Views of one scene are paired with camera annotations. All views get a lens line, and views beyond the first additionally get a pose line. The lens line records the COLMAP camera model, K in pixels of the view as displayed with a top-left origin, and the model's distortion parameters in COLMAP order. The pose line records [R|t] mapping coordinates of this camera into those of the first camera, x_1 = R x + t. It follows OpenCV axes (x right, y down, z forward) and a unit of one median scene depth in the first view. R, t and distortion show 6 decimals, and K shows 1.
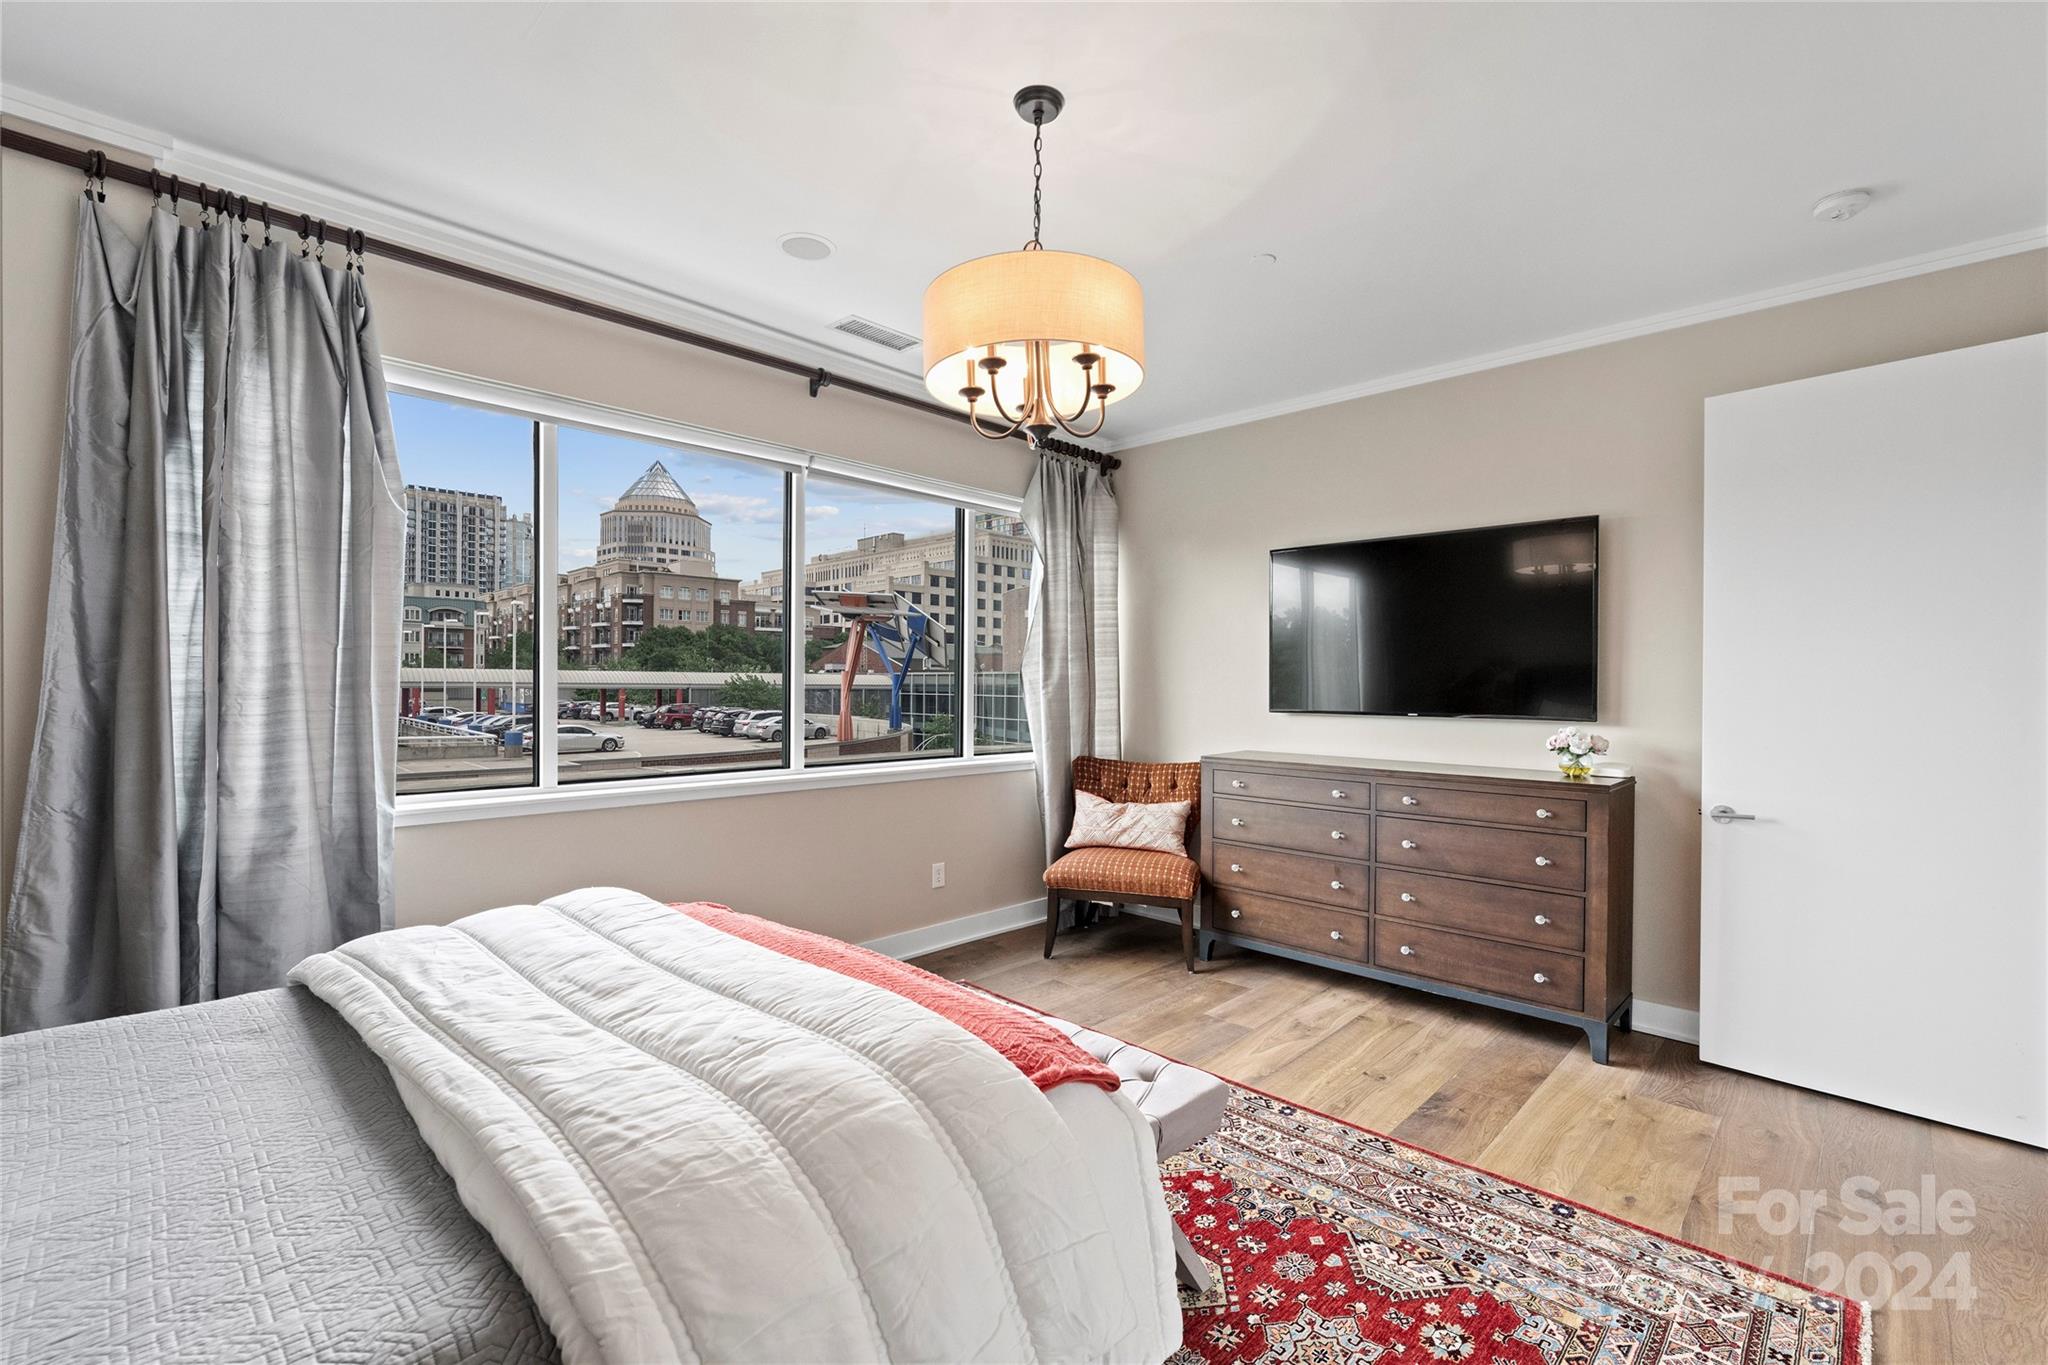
lens RADIAL K [[862.6, 0, 1059.8], [0, 862.6, 689.4], [0, 0, 1]] dist [0.001548, 0.000500]
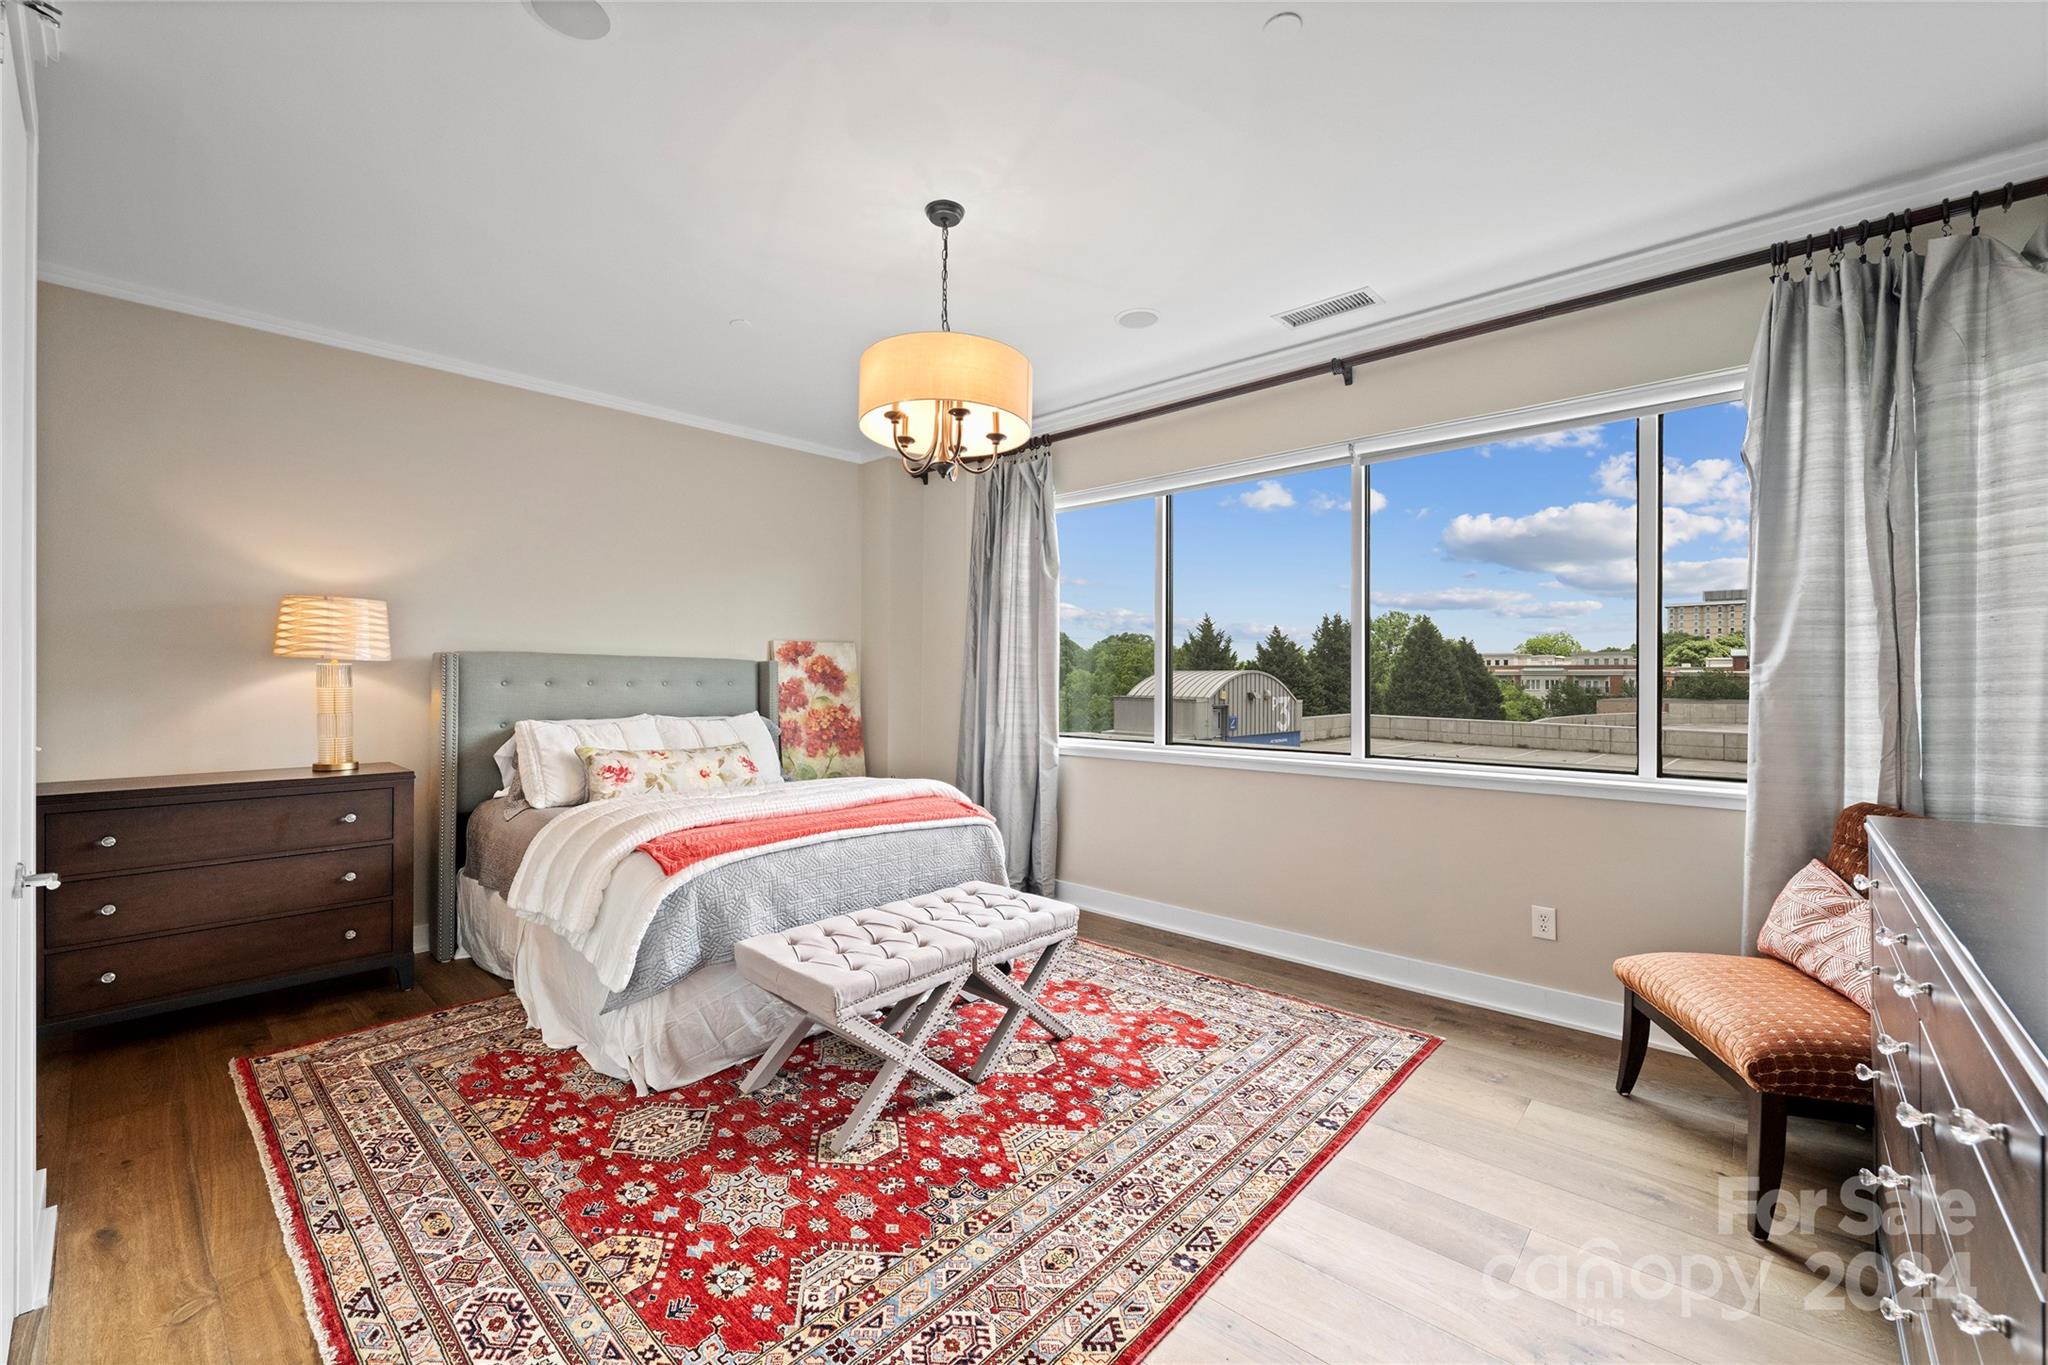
lens RADIAL K [[845.0, 0, 1028.7], [0, 845.0, 676.5], [0, 0, 1]] dist [-0.000005, -0.000698]
pose [[0.026094, -0.013258, -0.999572, 1.235169], [-0.010459, 0.999854, -0.013534, 0.029885], [0.999605, 0.010807, 0.025951, 1.102466]]
